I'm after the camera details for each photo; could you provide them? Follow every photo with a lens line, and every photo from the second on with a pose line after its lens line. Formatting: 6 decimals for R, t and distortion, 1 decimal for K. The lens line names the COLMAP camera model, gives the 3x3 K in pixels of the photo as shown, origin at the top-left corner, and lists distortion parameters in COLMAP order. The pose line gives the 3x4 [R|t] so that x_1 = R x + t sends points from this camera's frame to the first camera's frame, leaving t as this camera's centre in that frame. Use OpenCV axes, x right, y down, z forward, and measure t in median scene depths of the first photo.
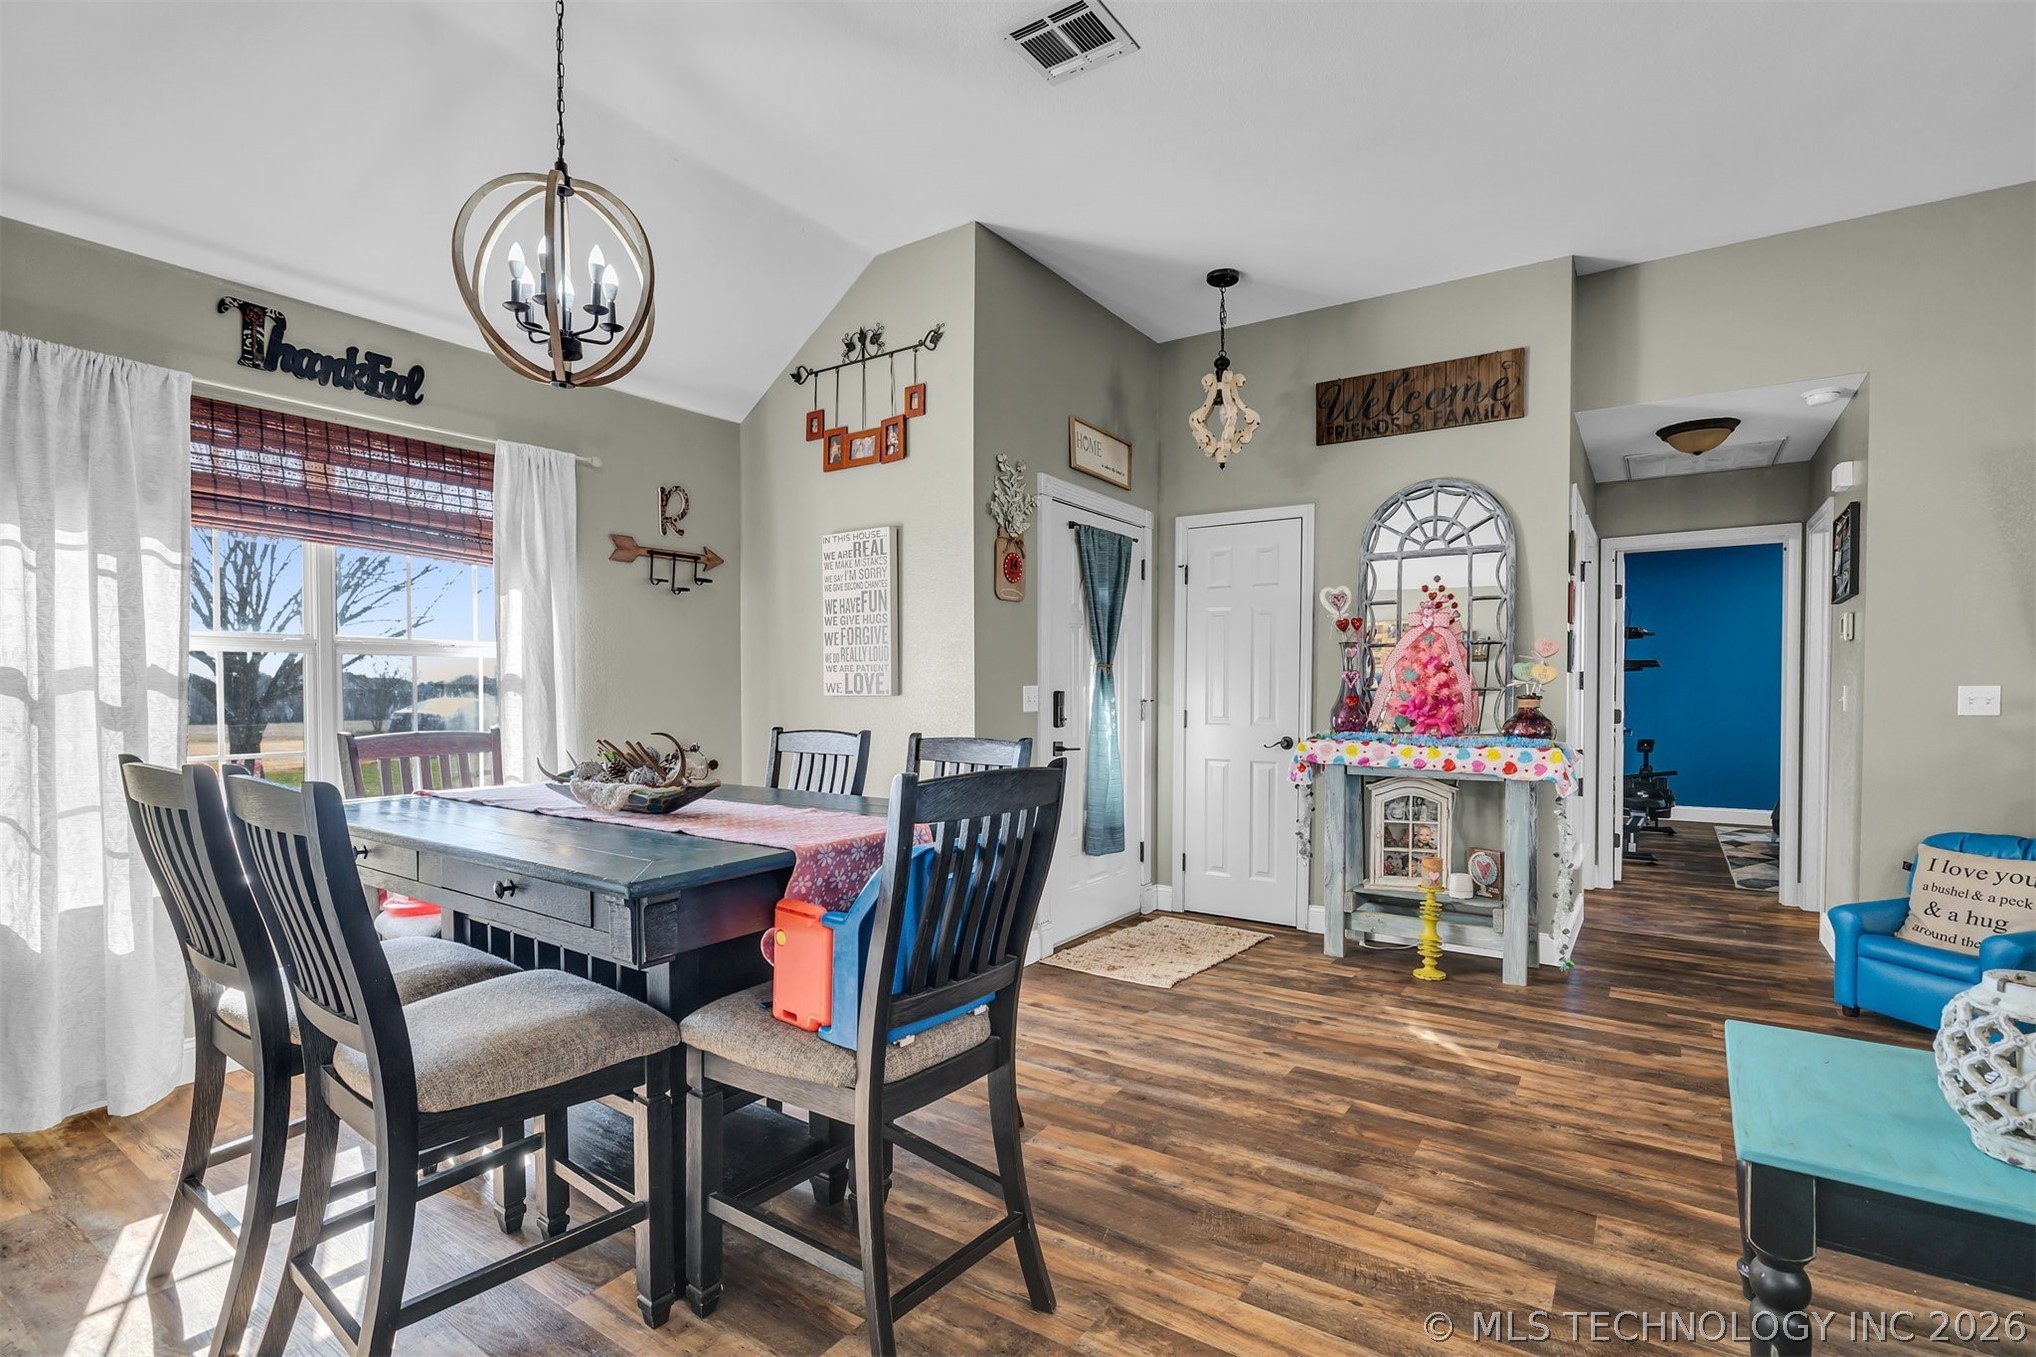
lens RADIAL K [[959.6, 0, 1009.0], [0, 959.6, 703.6], [0, 0, 1]] dist [-0.001397, -0.001129]
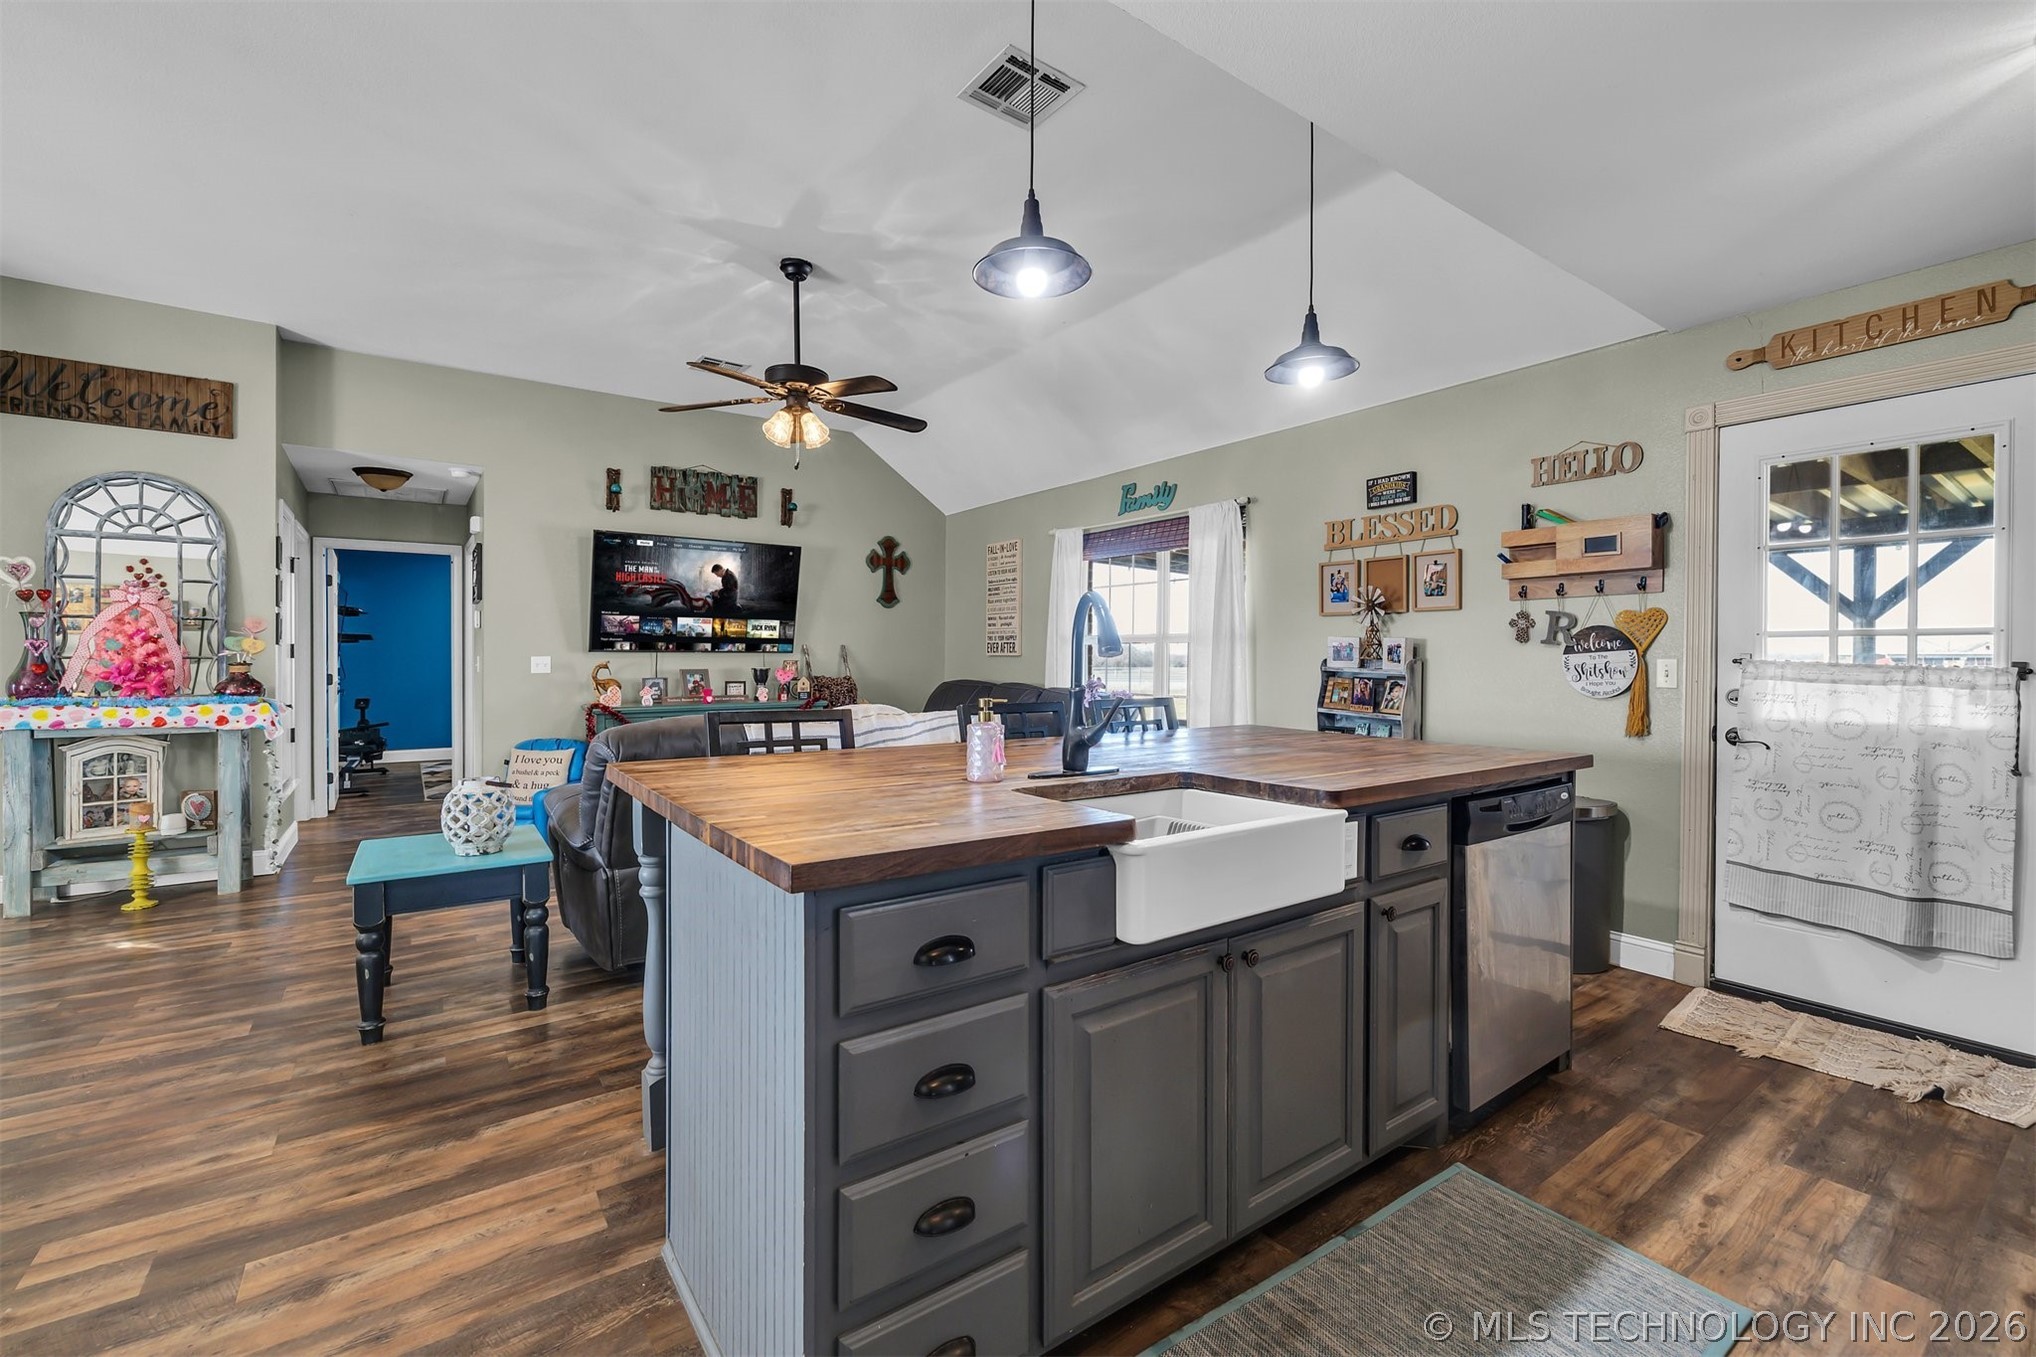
lens RADIAL K [[862.3, 0, 1030.6], [0, 862.3, 665.9], [0, 0, 1]] dist [0.001781, -0.001787]
pose [[0.338415, -0.005510, 0.940981, -0.167471], [0.010421, 0.999943, 0.002107, 0.003980], [-0.940939, 0.009093, 0.338453, -0.349850]]
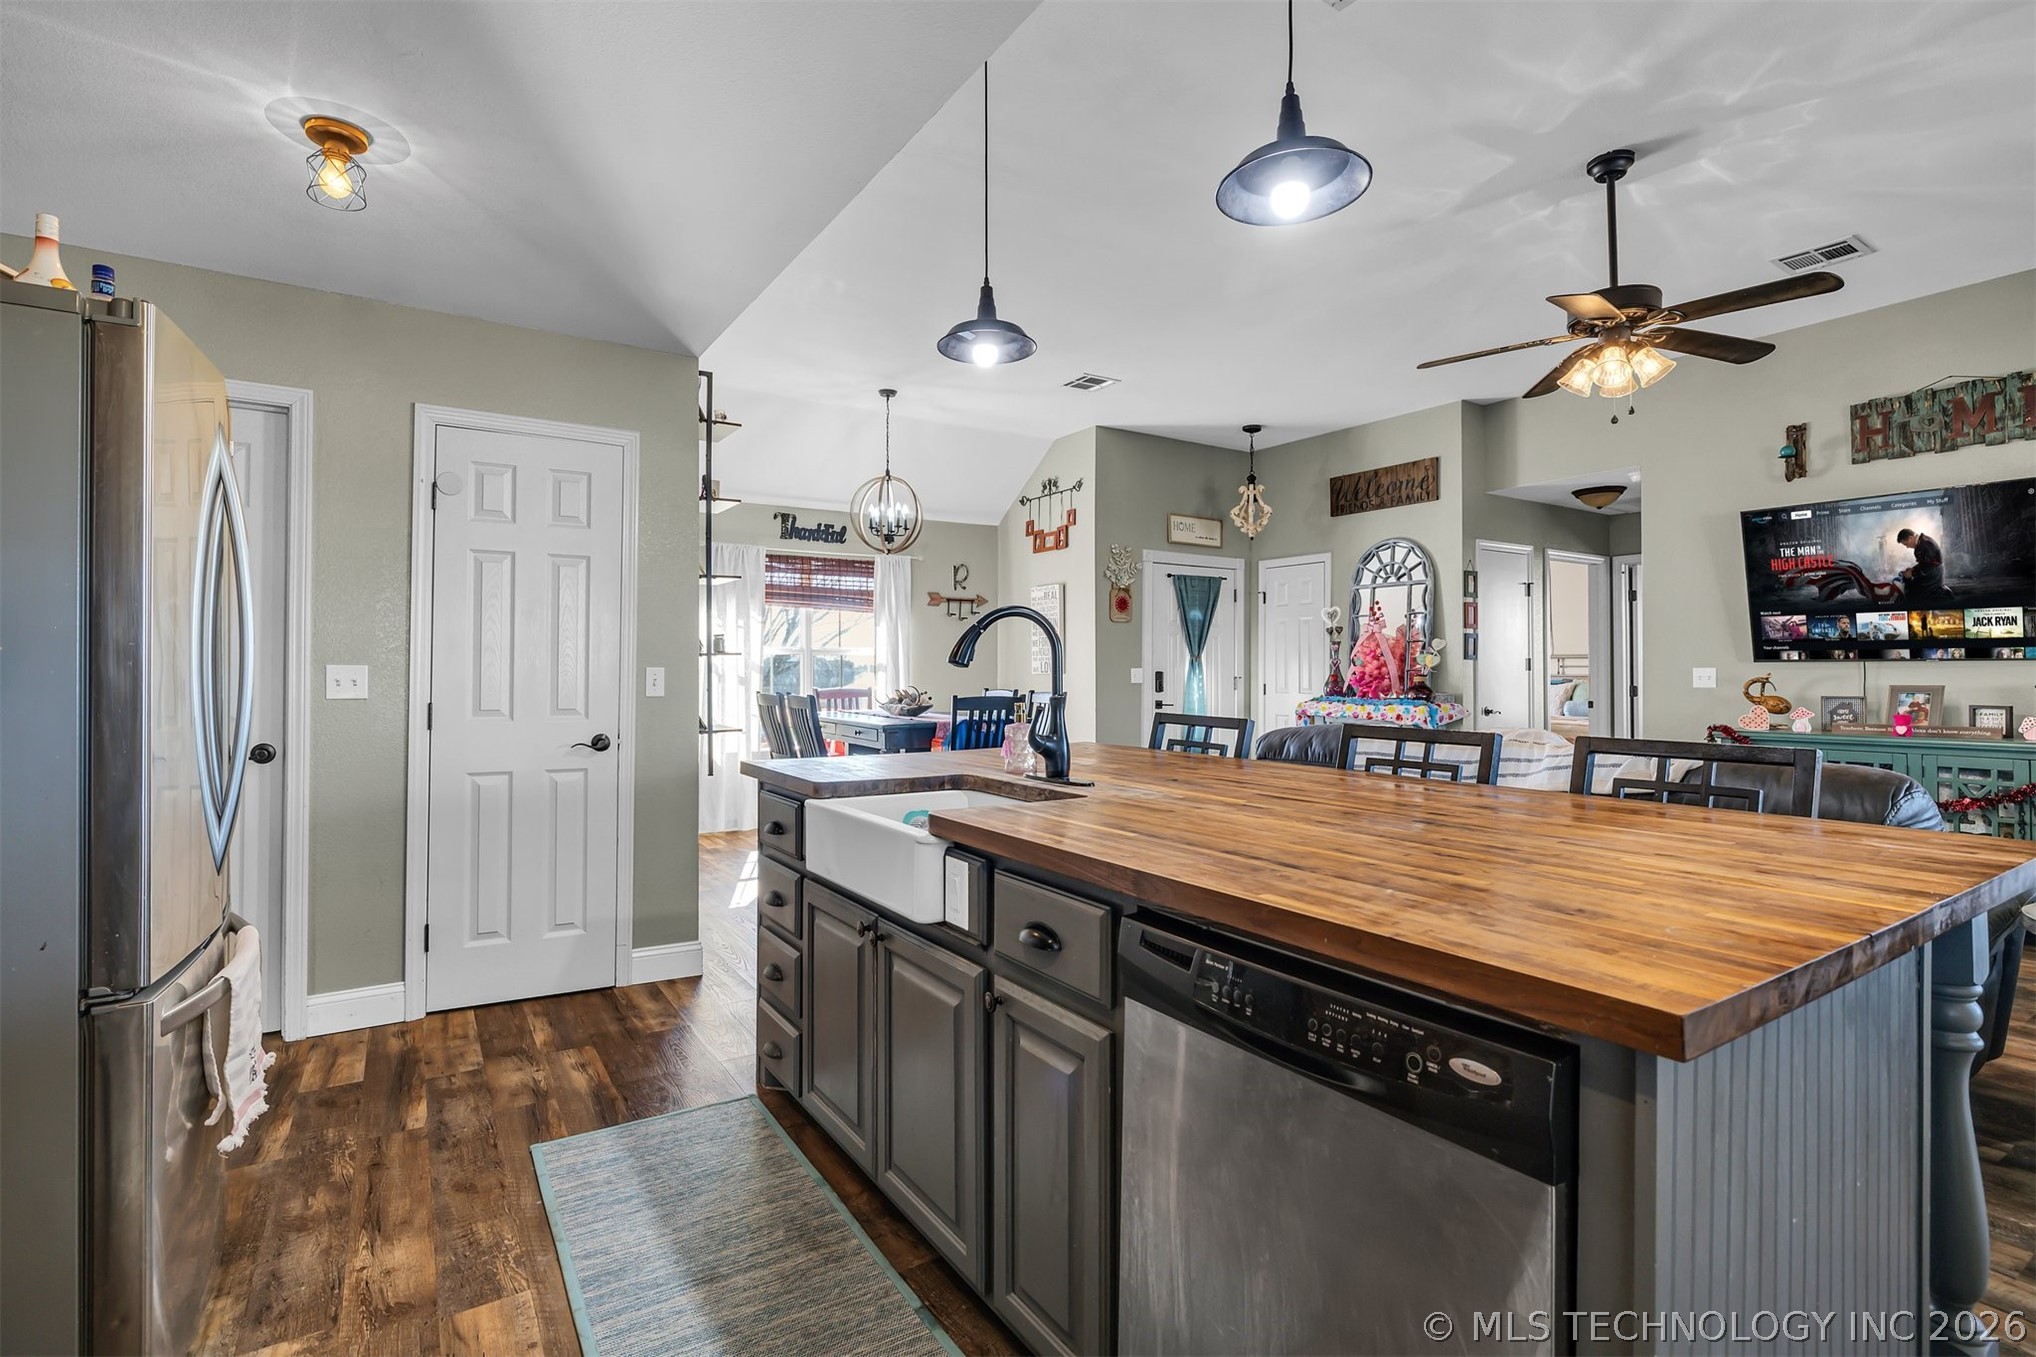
lens RADIAL K [[959.6, 0, 1008.4], [0, 959.6, 663.5], [0, 0, 1]] dist [-0.001397, -0.001129]
pose [[0.919652, -0.002293, -0.392727, 0.505090], [-0.006009, 0.999784, -0.019907, 0.009161], [0.392688, 0.020667, 0.919439, -0.741320]]
